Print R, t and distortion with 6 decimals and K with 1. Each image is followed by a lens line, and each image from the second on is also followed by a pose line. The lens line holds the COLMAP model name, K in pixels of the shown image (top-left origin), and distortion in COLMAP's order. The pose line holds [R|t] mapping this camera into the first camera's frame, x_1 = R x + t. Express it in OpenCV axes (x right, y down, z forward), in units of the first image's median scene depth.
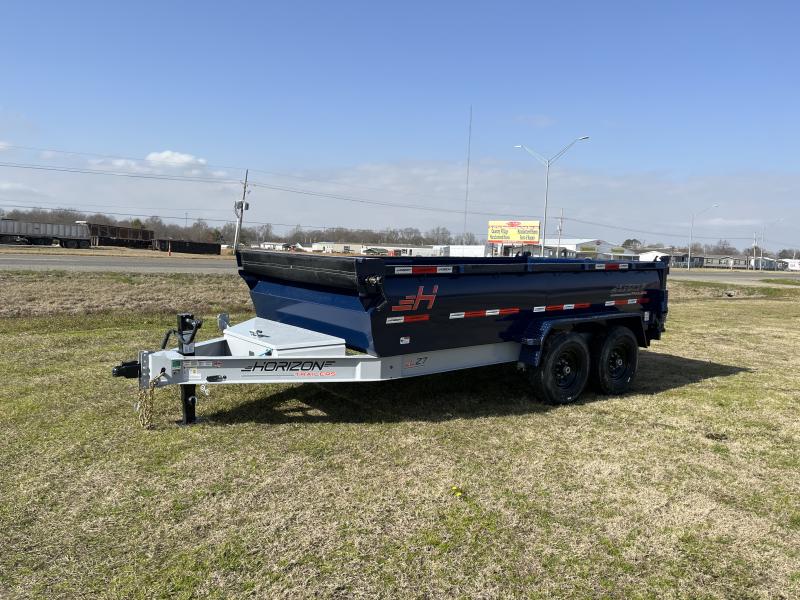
lens RADIAL K [[609.3, 0, 400.0], [0, 609.3, 300.0], [0, 0, 1]] dist [0.079458, -0.102048]
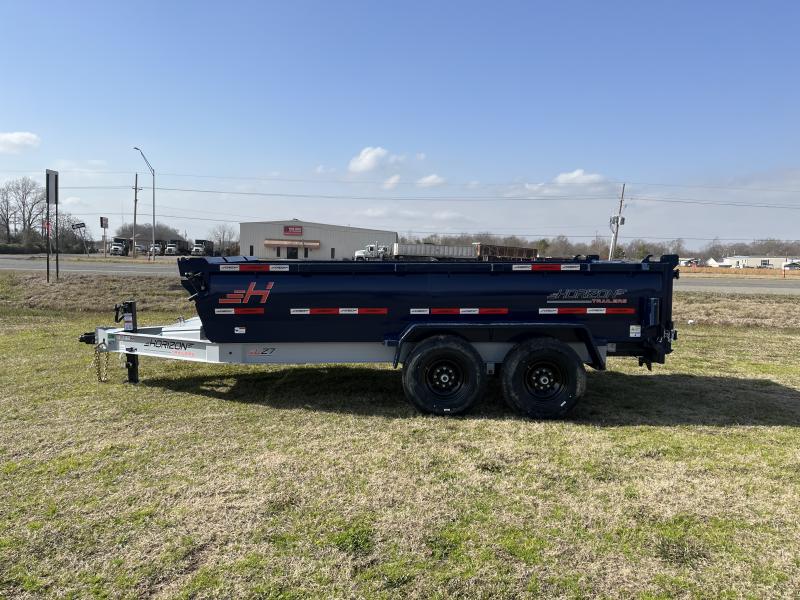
lens RADIAL K [[609.3, 0, 400.0], [0, 609.3, 300.0], [0, 0, 1]] dist [0.079458, -0.102048]
pose [[0.792391, 0.022955, -0.609581, 0.796536], [-0.040495, 0.999067, -0.015017, 0.013117], [0.608667, 0.036584, 0.792582, 0.237433]]
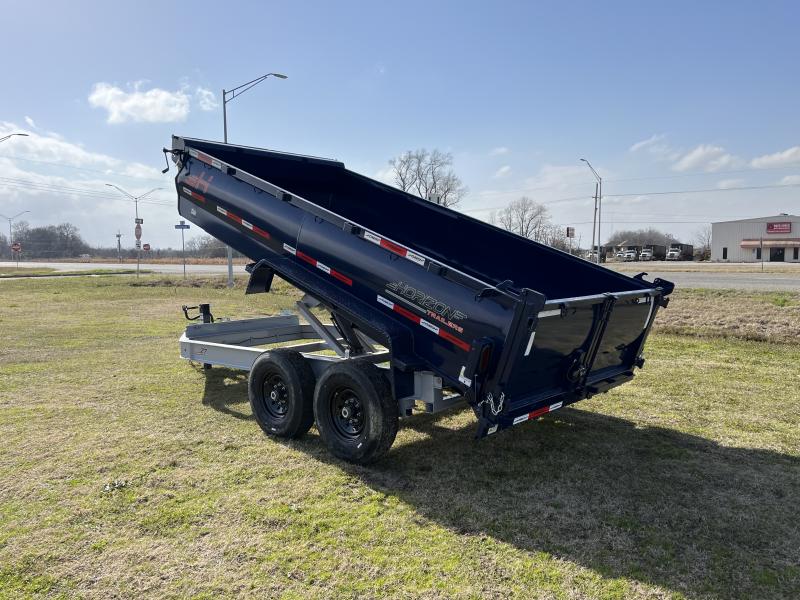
lens RADIAL K [[609.3, 0, 400.0], [0, 609.3, 300.0], [0, 0, 1]] dist [0.079458, -0.102048]
pose [[0.148795, 0.029033, -0.988442, 1.163988], [-0.067338, 0.997546, 0.019164, -0.046604], [0.986573, 0.063708, 0.150385, 1.065871]]
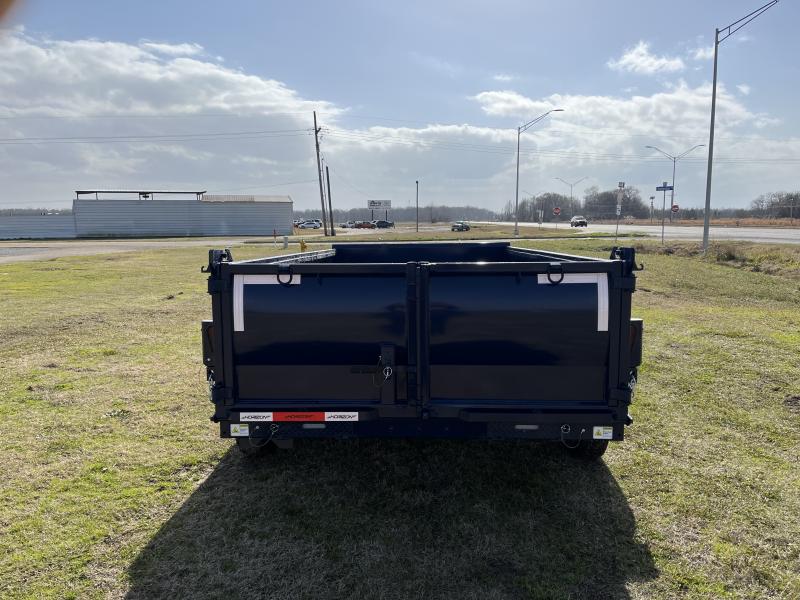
lens RADIAL K [[609.3, 0, 400.0], [0, 609.3, 300.0], [0, 0, 1]] dist [0.079458, -0.102048]
pose [[-0.661778, 0.061515, -0.747172, 0.811623], [-0.078565, 0.985450, 0.150719, -0.151292], [0.745572, 0.158444, -0.647316, 1.834617]]
